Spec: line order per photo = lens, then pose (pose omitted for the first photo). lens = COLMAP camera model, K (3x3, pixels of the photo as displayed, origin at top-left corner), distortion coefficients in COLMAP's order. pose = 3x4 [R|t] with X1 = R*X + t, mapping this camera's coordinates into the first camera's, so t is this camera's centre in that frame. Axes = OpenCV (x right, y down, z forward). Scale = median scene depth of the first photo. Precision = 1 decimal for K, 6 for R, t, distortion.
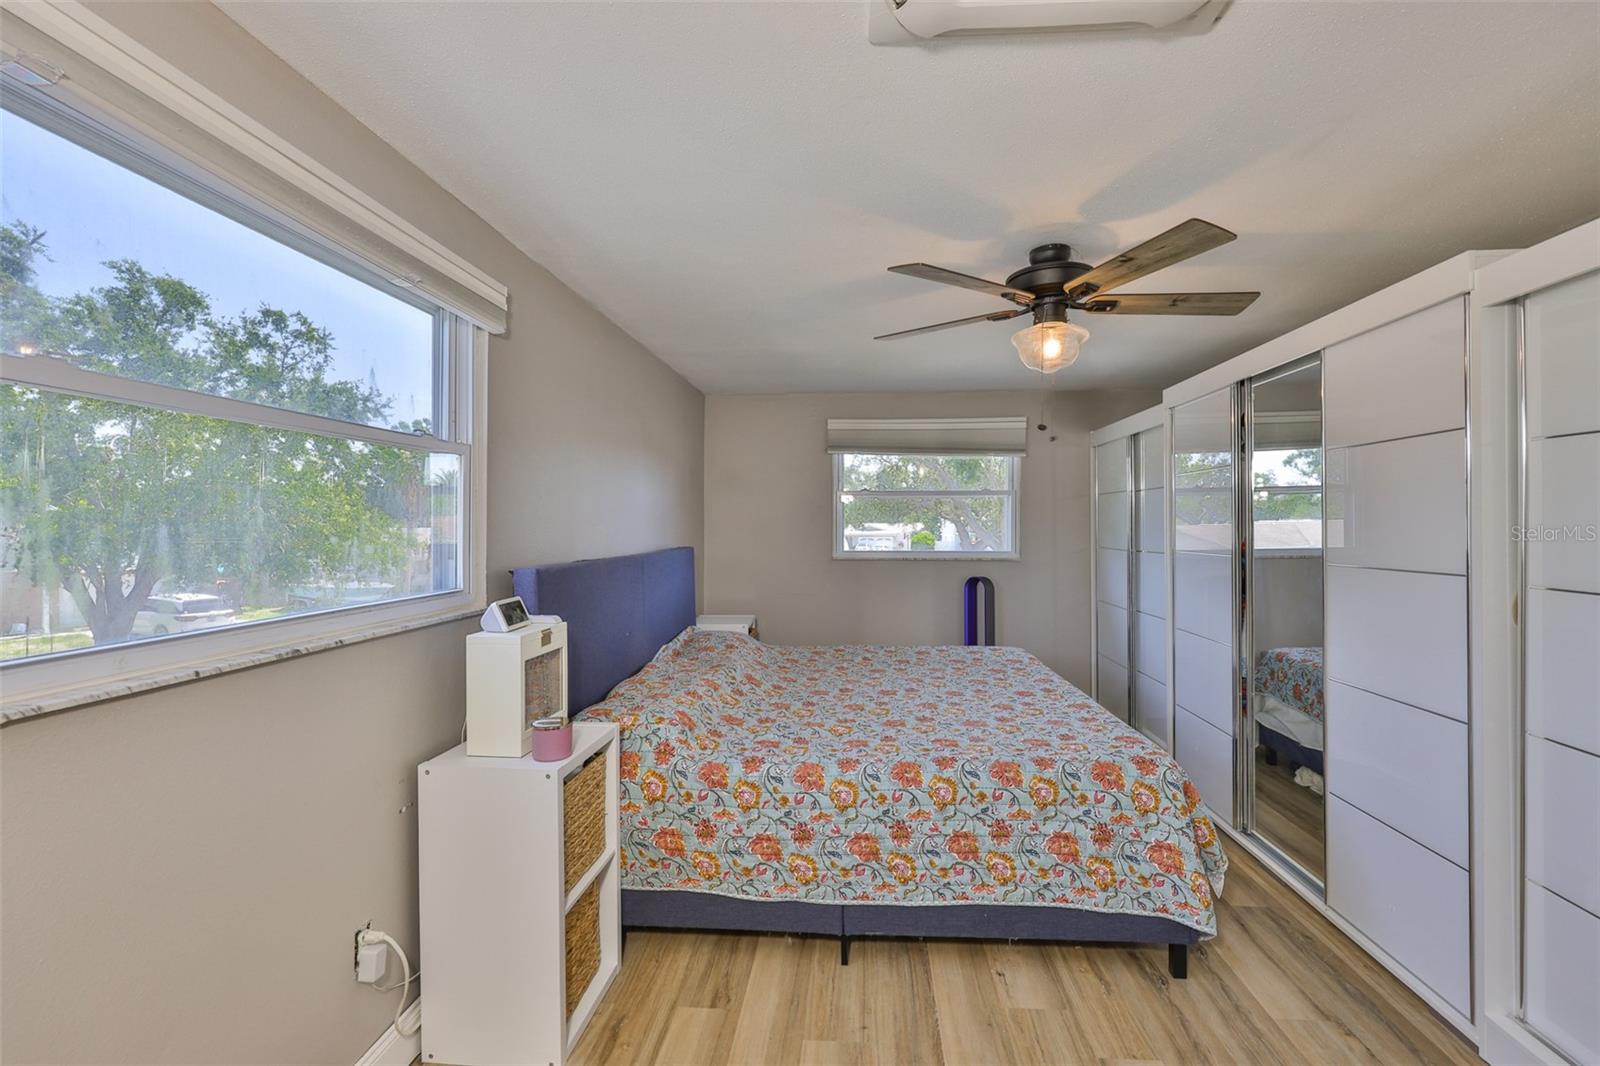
lens RADIAL K [[683.0, 0, 800.0], [0, 683.0, 533.0], [0, 0, 1]] dist [-0.001512, -0.000033]
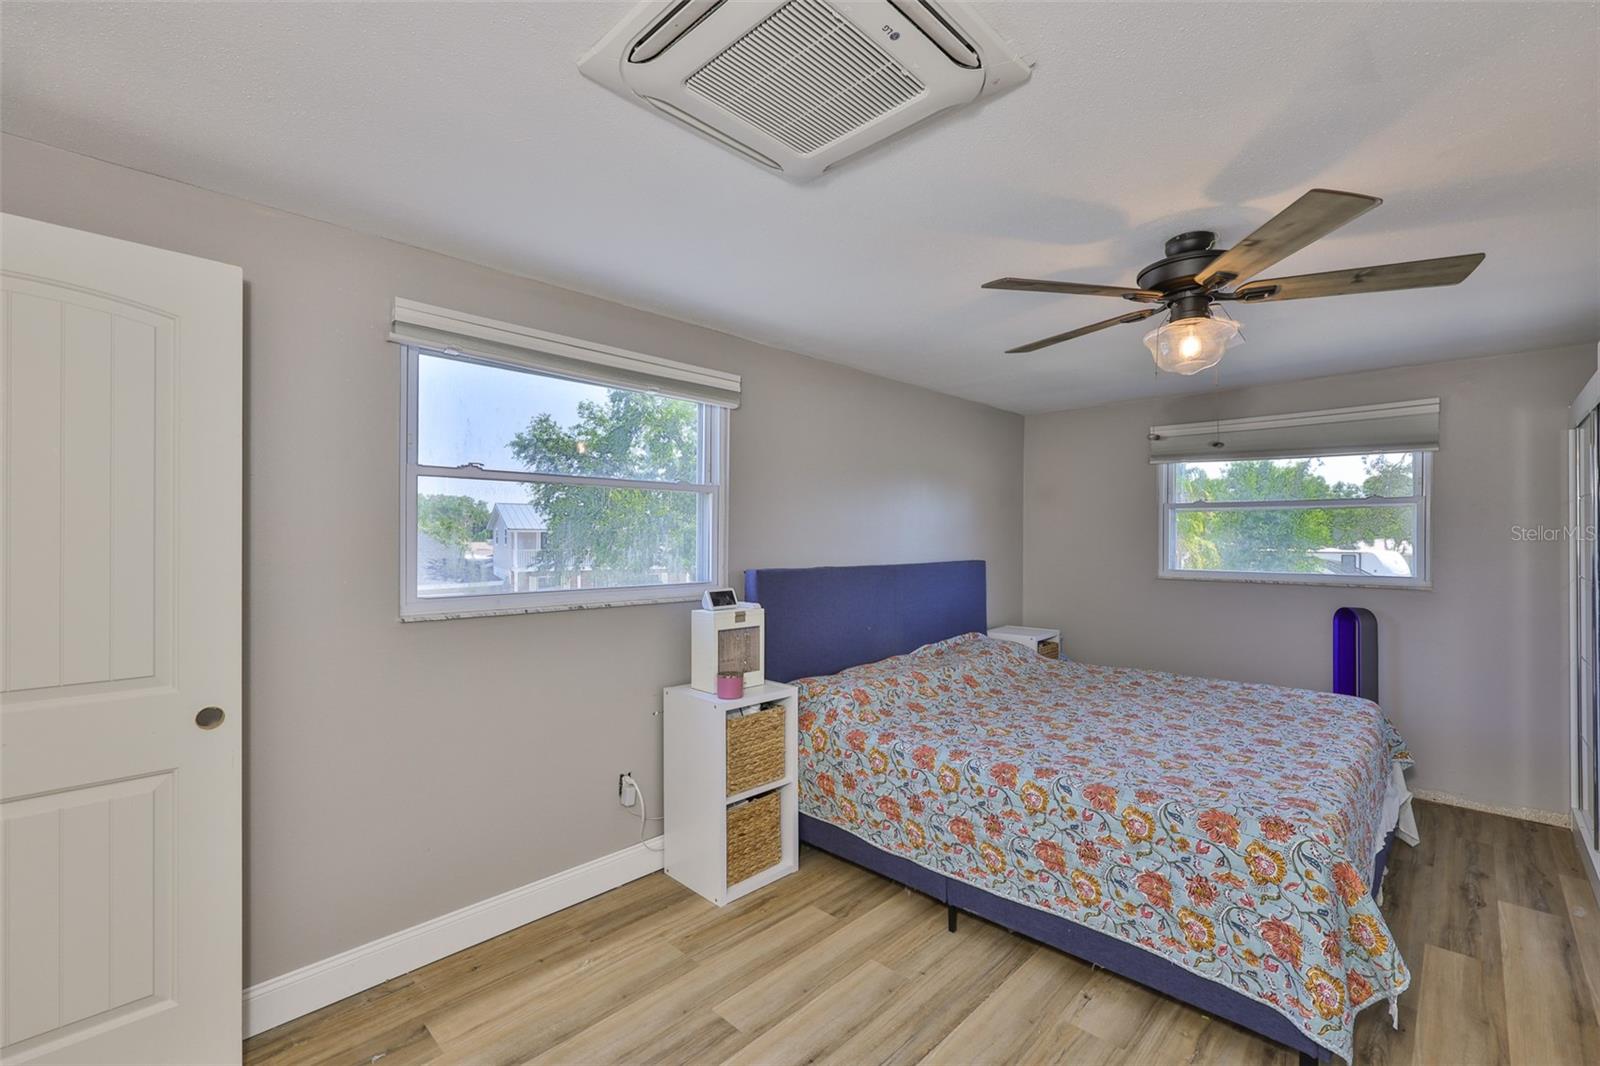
lens RADIAL K [[678.3, 0, 800.4], [0, 678.3, 546.9], [0, 0, 1]] dist [0.000485, 0.000097]
pose [[0.766500, 0.012261, -0.642127, 0.594996], [-0.012727, 0.999911, 0.003900, -0.002925], [0.642118, 0.005183, 0.766588, -0.021019]]
